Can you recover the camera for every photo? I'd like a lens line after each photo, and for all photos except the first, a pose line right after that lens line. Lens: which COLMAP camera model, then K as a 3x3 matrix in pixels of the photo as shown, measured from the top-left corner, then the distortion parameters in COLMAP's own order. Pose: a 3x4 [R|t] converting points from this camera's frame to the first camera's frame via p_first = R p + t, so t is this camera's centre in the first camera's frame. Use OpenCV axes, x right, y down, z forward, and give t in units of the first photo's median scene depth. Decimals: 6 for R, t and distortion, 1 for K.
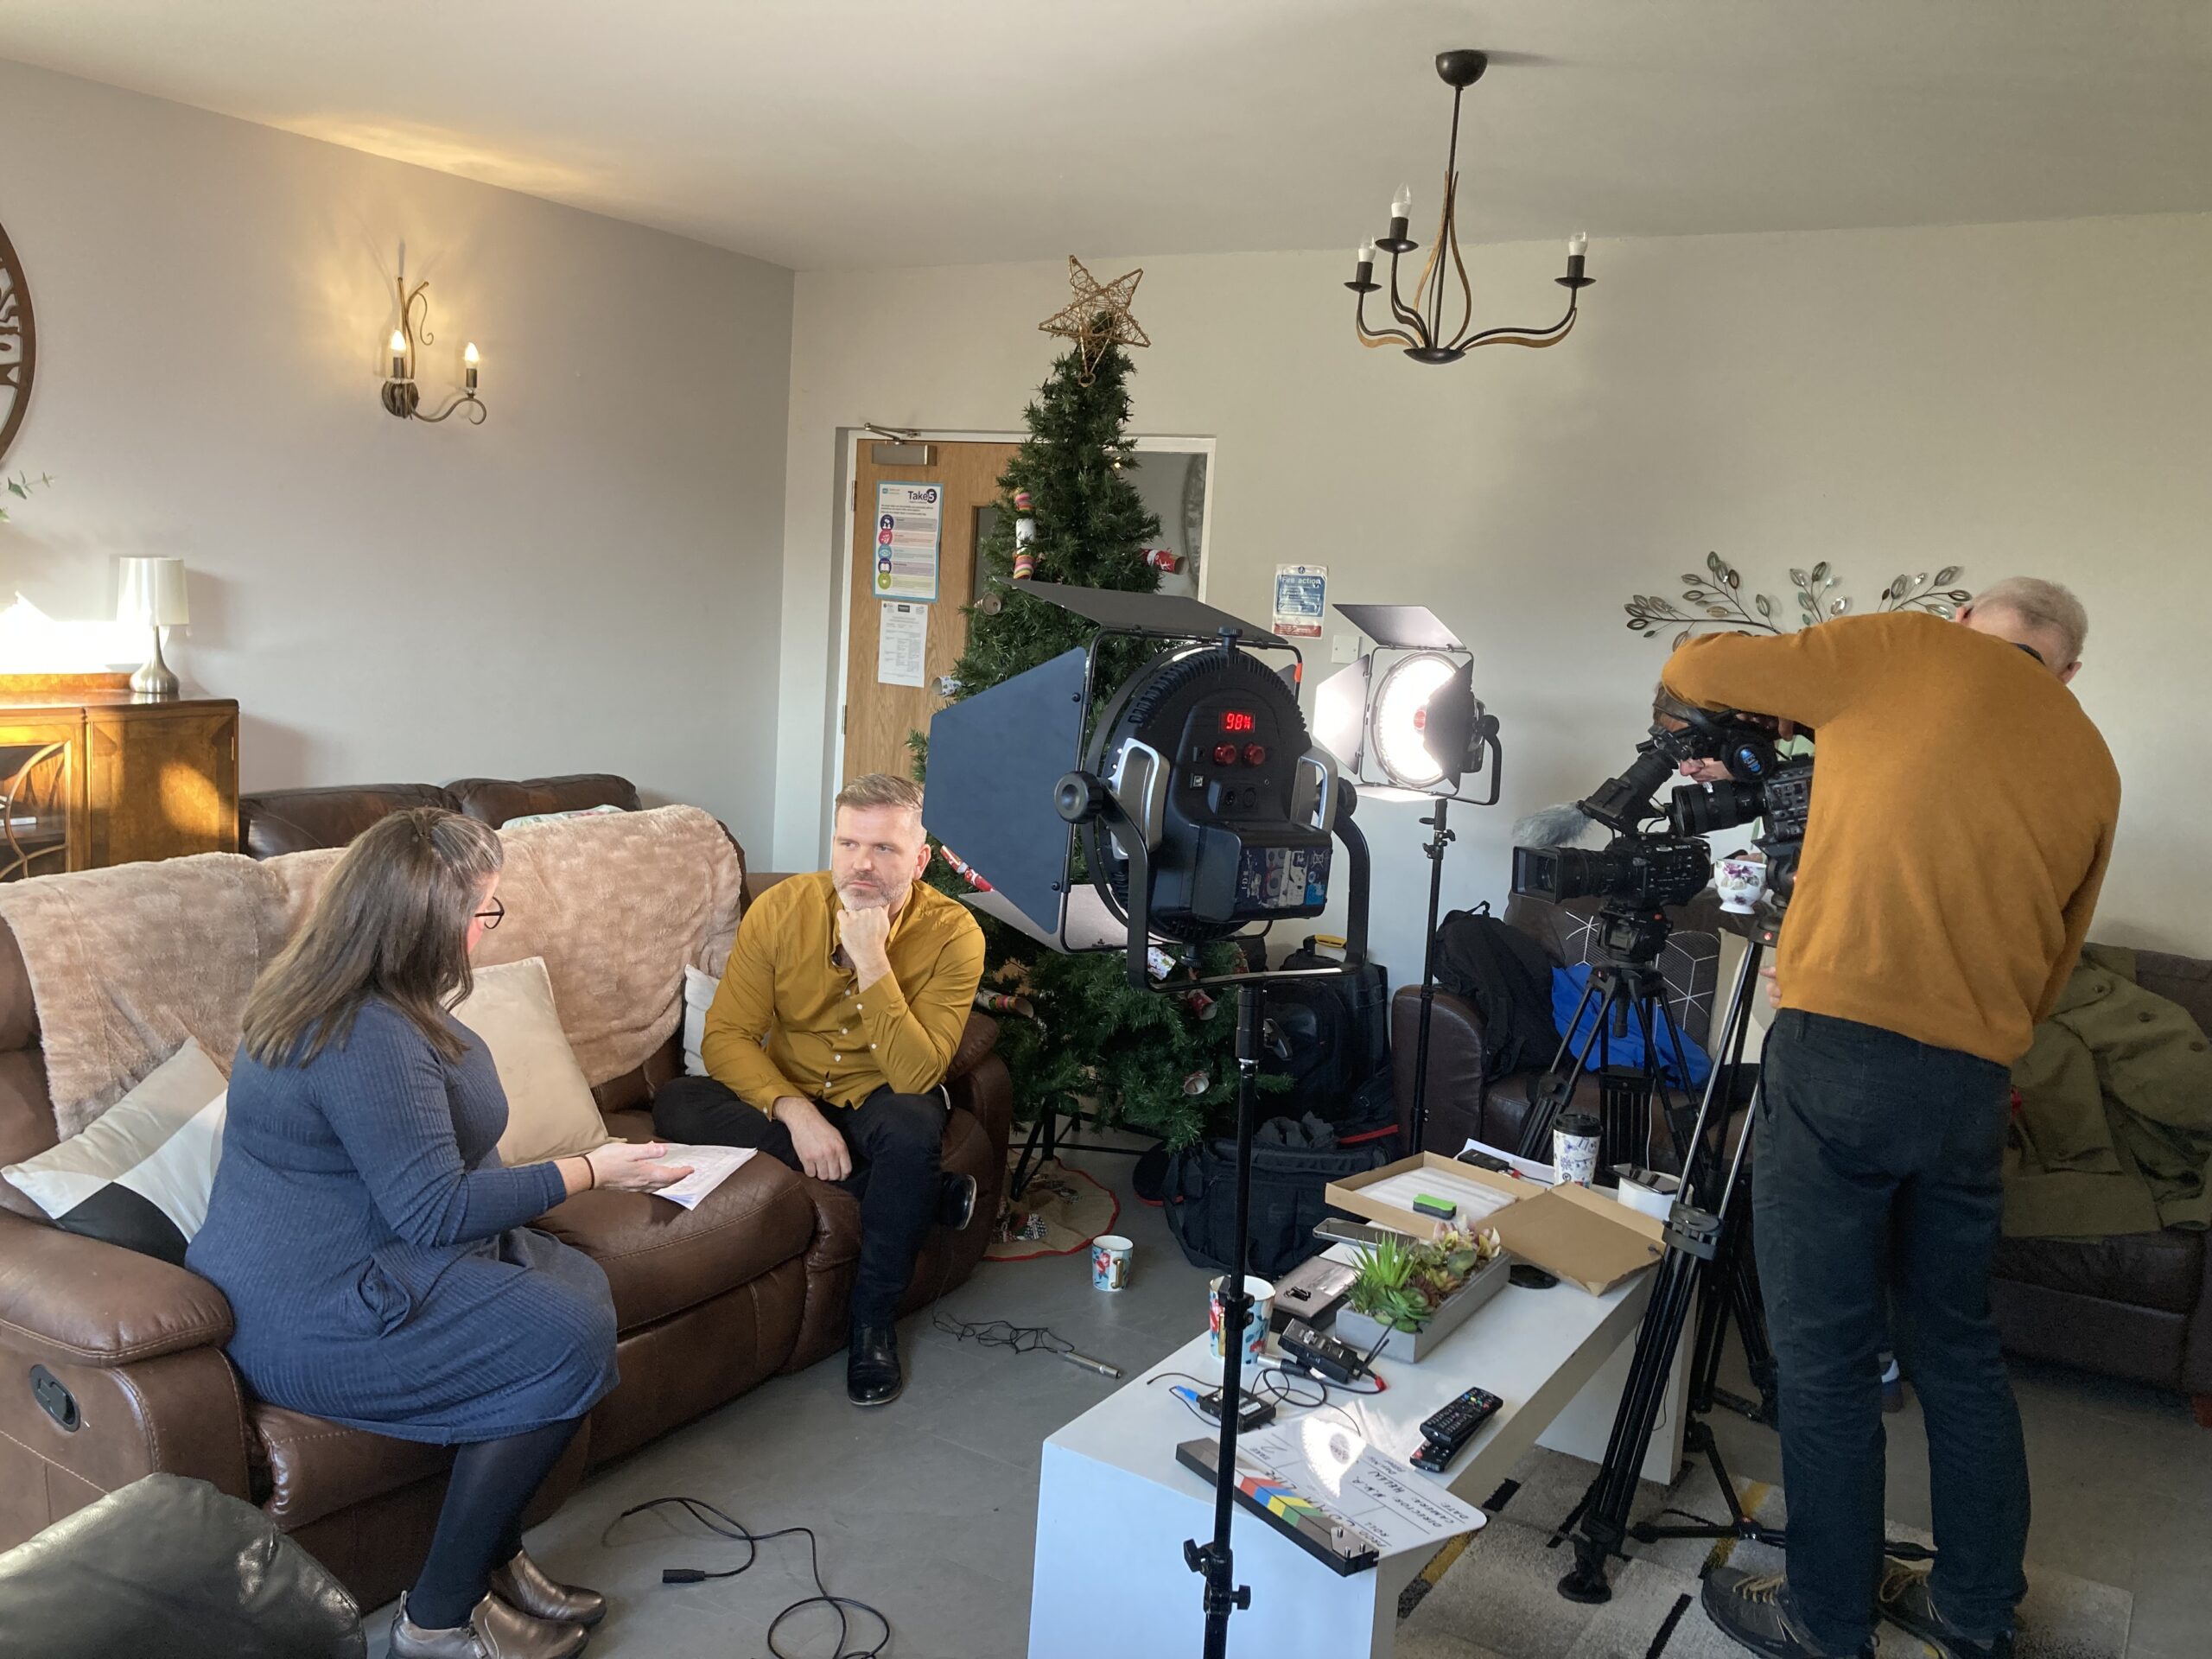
lens RADIAL K [[1823.5, 0, 1096.3], [0, 1823.5, 841.5], [0, 0, 1]] dist [0.020463, -0.023517]
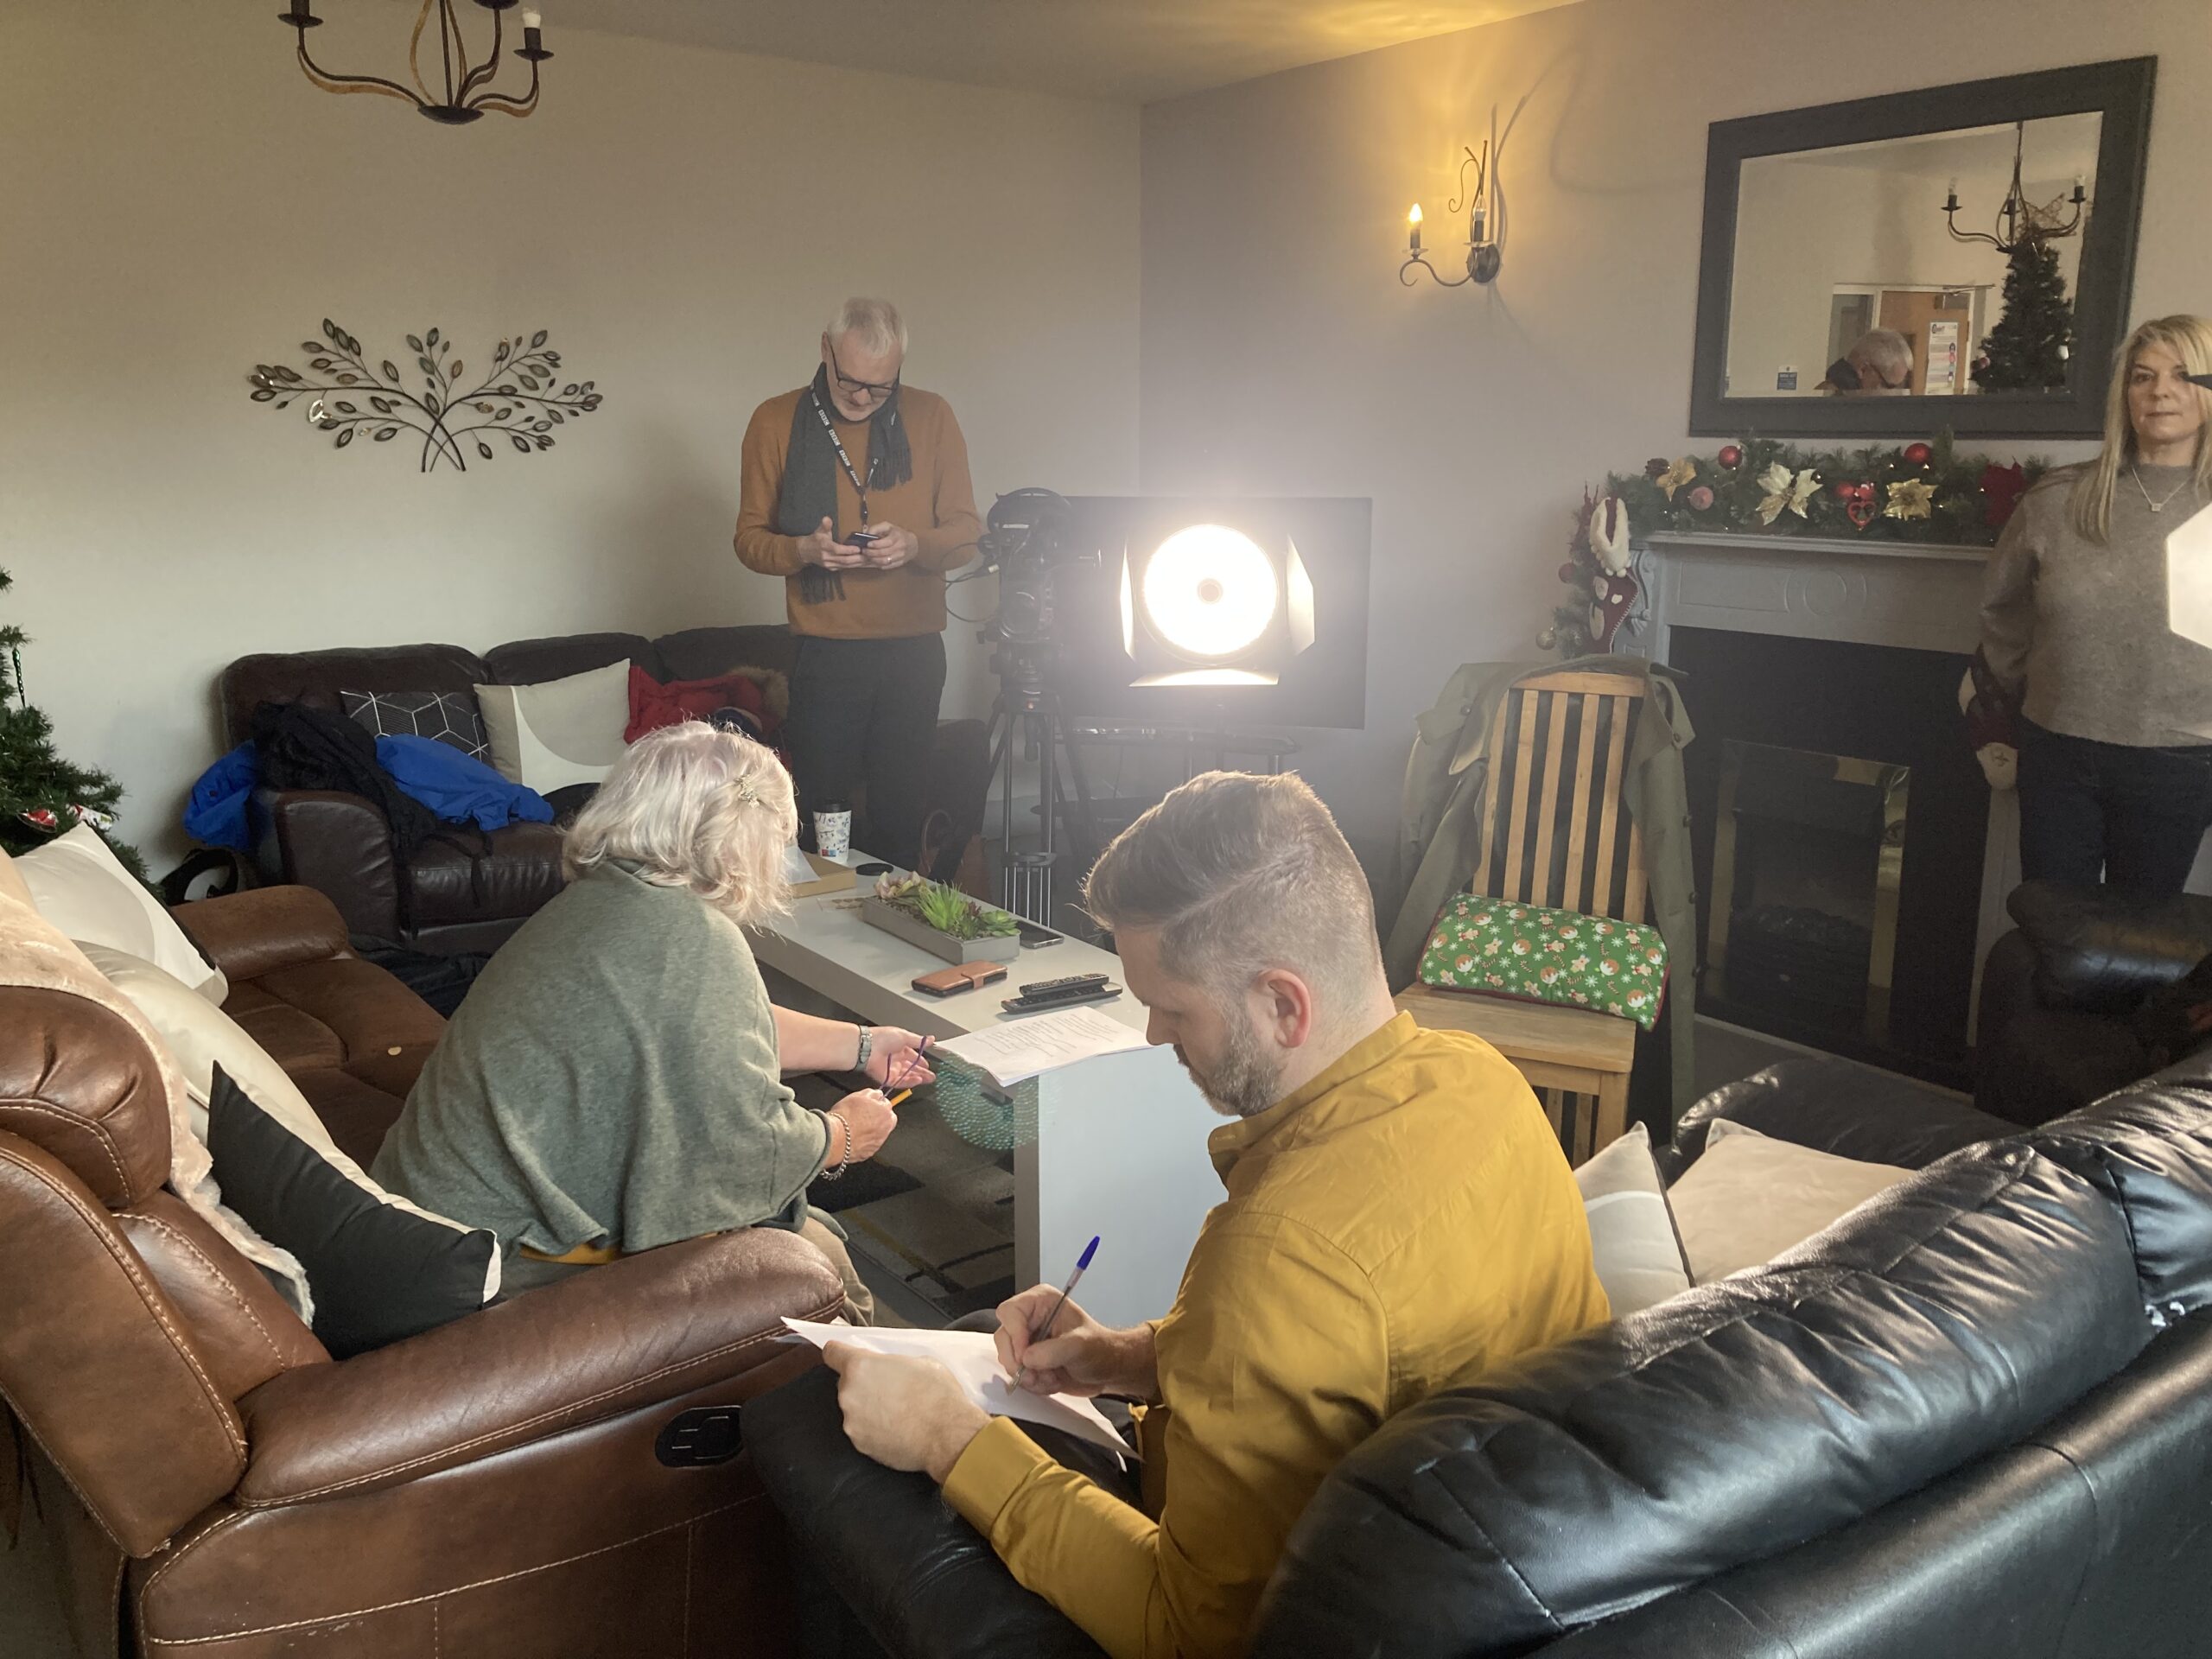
lens RADIAL K [[1823.5, 0, 1114.6], [0, 1823.5, 834.4], [0, 0, 1]] dist [0.020463, -0.023517]
pose [[0.359034, -0.260844, 0.896133, -0.491896], [0.149093, 0.963851, 0.220821, -0.043810], [-0.921339, 0.054325, 0.384946, 0.236213]]
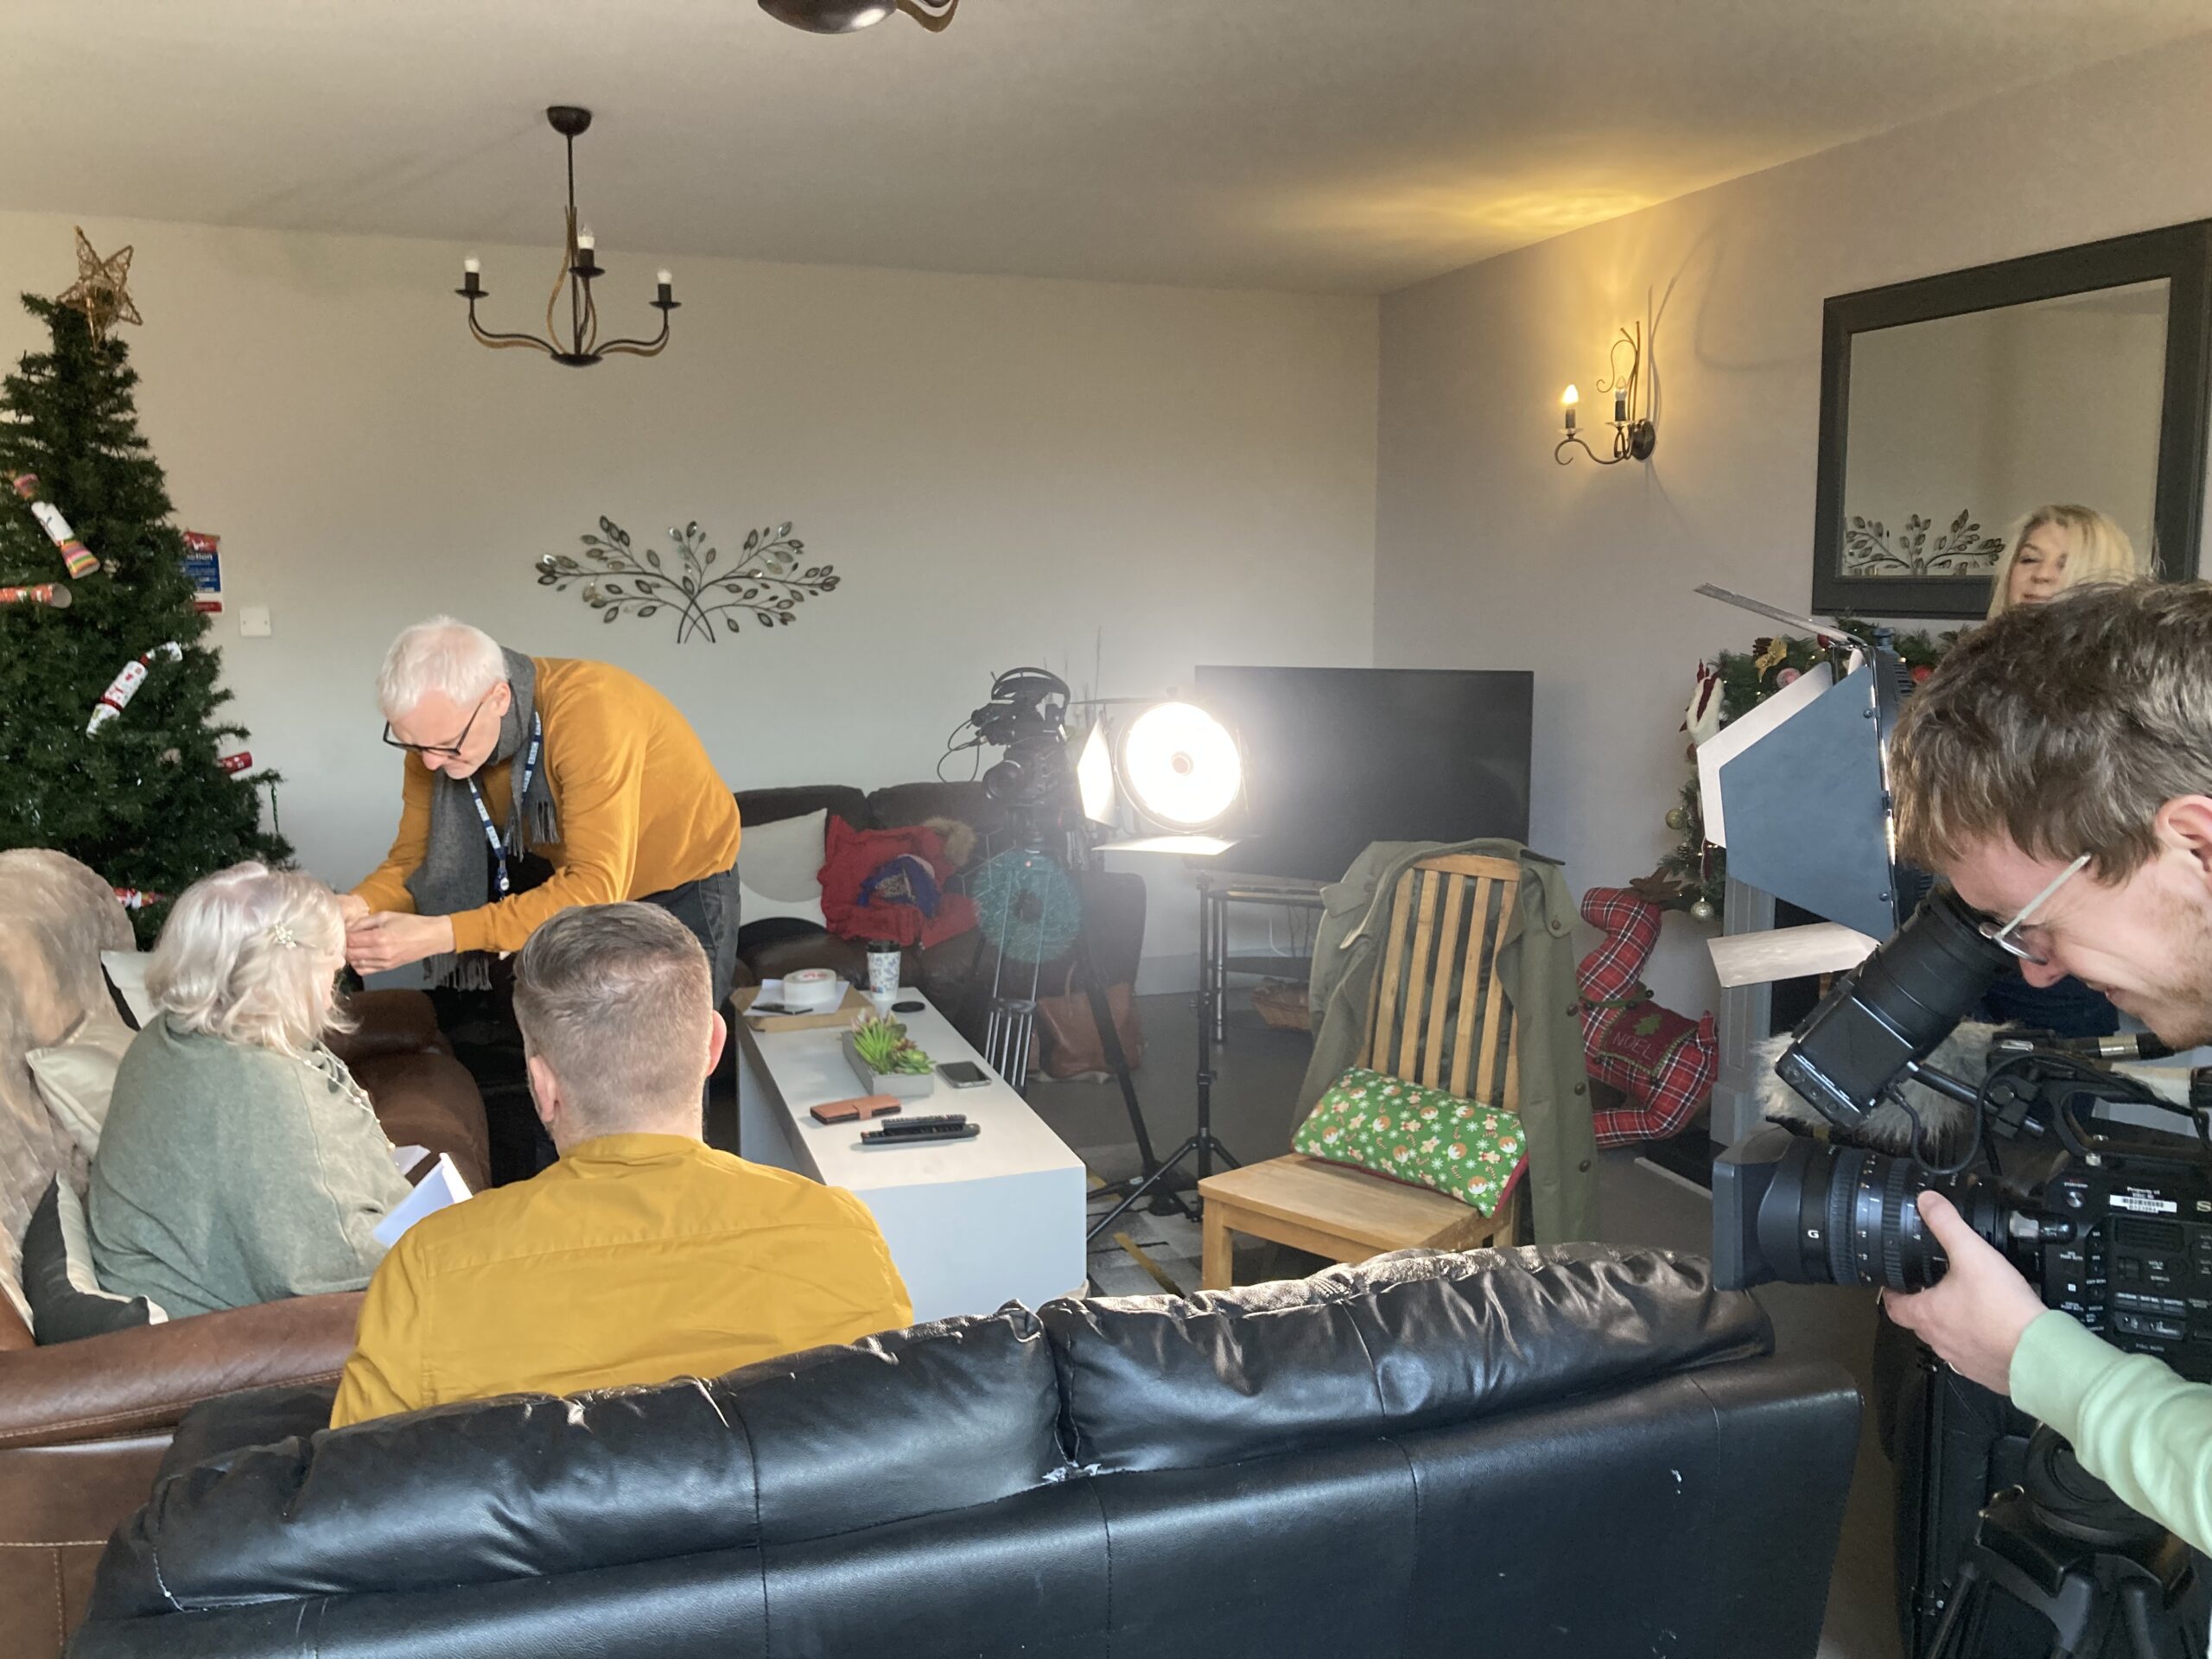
lens RADIAL K [[1823.5, 0, 1102.6], [0, 1823.5, 821.1], [0, 0, 1]] dist [0.020463, -0.023517]
pose [[0.624657, -0.161841, 0.763945, -0.411400], [0.148427, 0.985061, 0.087319, -0.018495], [-0.766664, 0.058846, 0.639346, -0.000563]]
